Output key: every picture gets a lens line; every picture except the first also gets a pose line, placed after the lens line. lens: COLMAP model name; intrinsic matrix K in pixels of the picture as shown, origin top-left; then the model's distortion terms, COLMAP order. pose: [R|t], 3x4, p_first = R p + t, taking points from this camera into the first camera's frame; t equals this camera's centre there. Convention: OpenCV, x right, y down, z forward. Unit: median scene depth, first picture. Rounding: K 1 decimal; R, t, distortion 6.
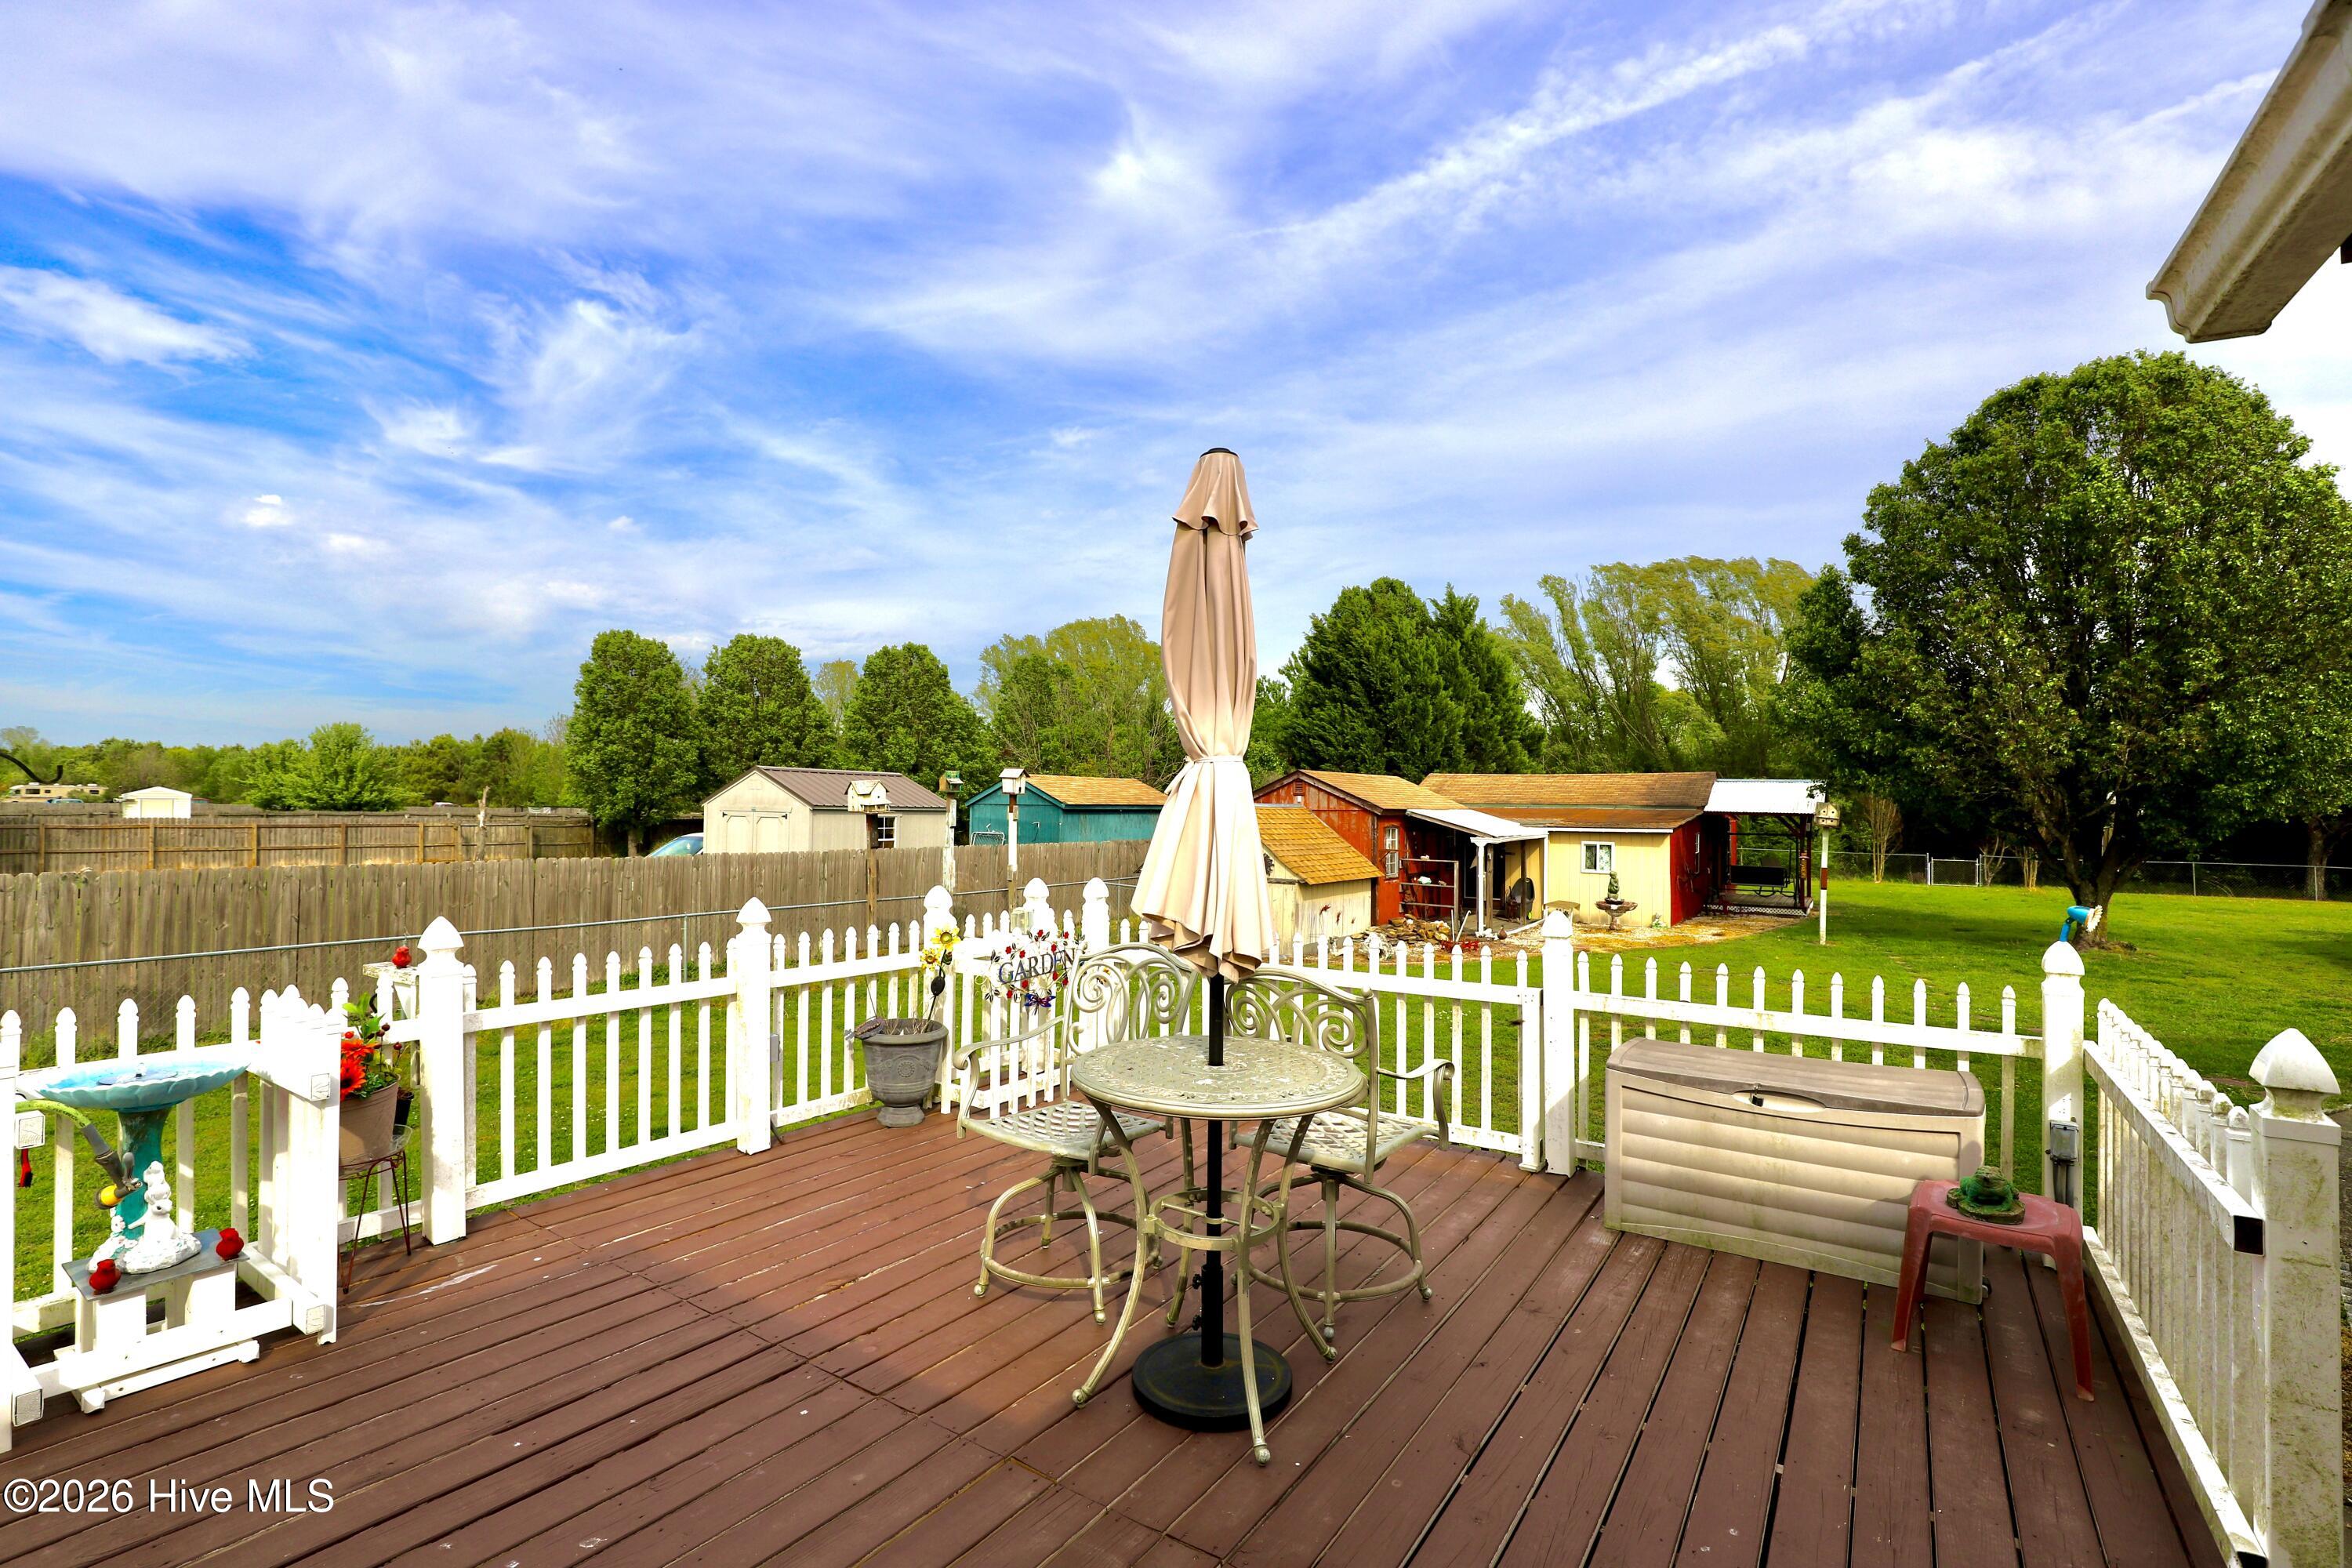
lens RADIAL K [[1181.5, 0, 1179.5], [0, 1181.5, 777.0], [0, 0, 1]] dist [0.025713, 0.000141]
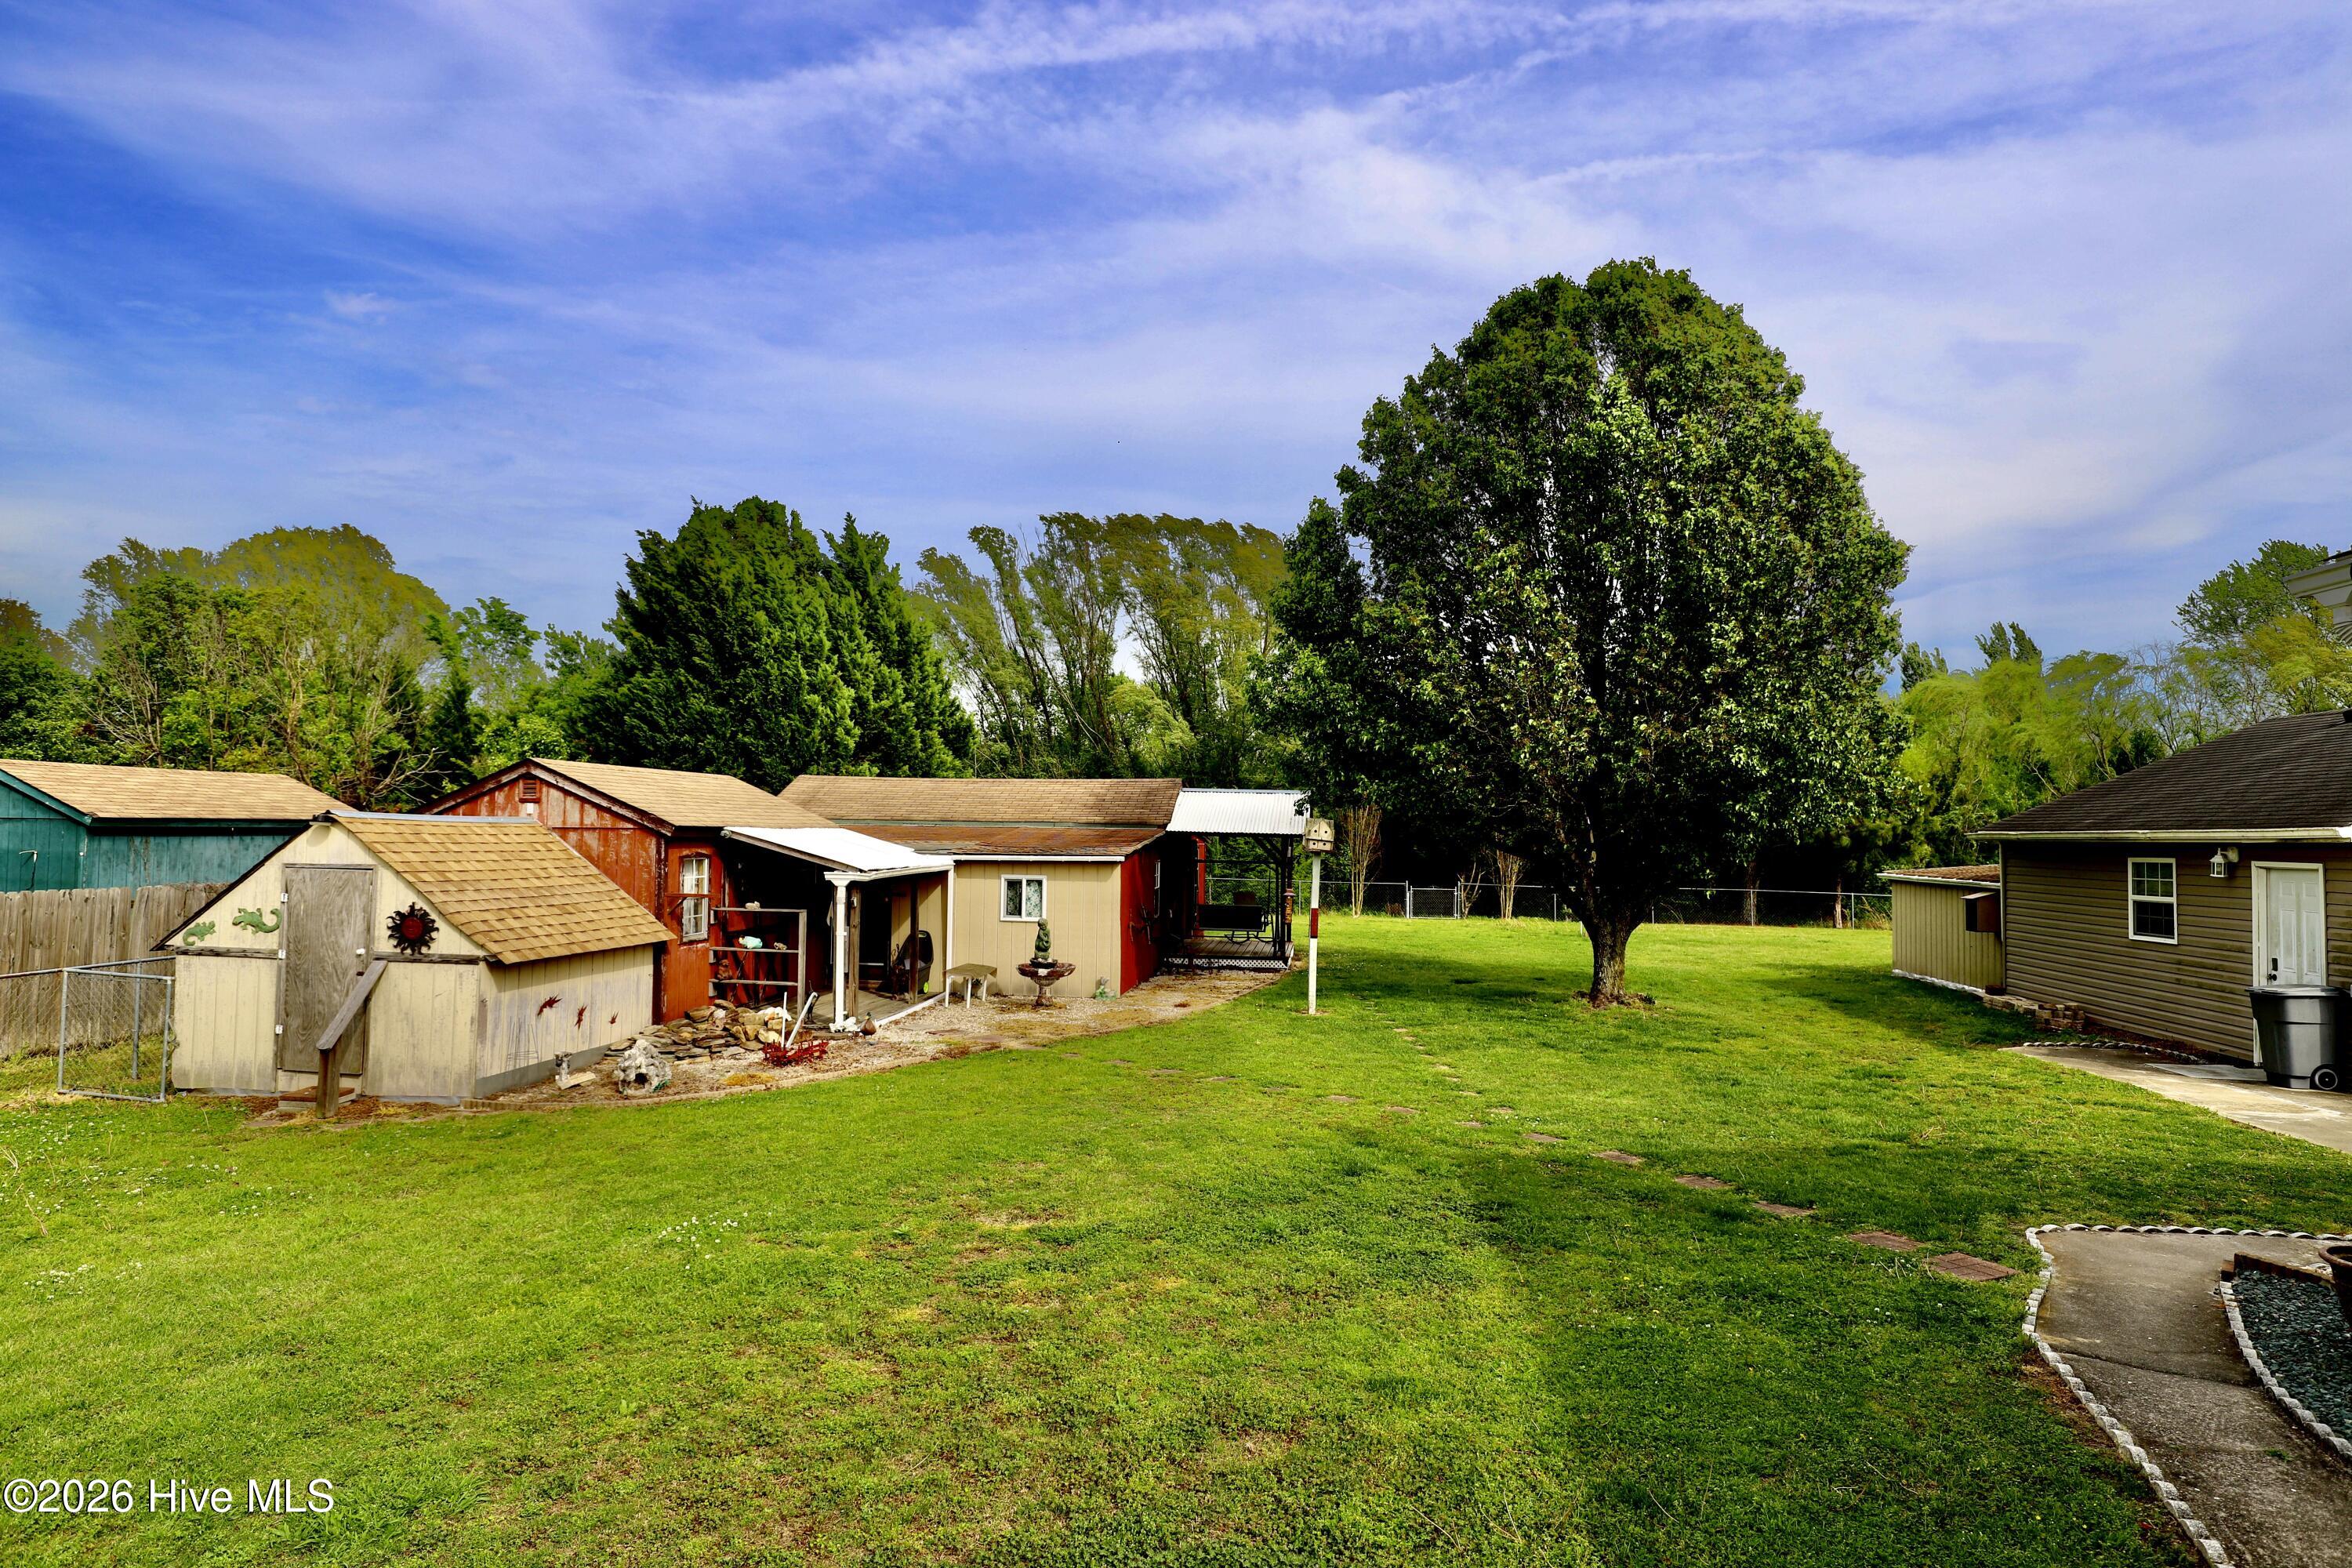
lens RADIAL K [[1428.2, 0, 1176.0], [0, 1428.2, 784.0], [0, 0, 1]] dist [-0.000054, 0.000138]
pose [[0.913427, 0.013075, 0.406793, 0.095176], [-0.010579, 0.999909, -0.008383, 0.008041], [-0.406865, 0.003353, 0.913482, 0.208326]]
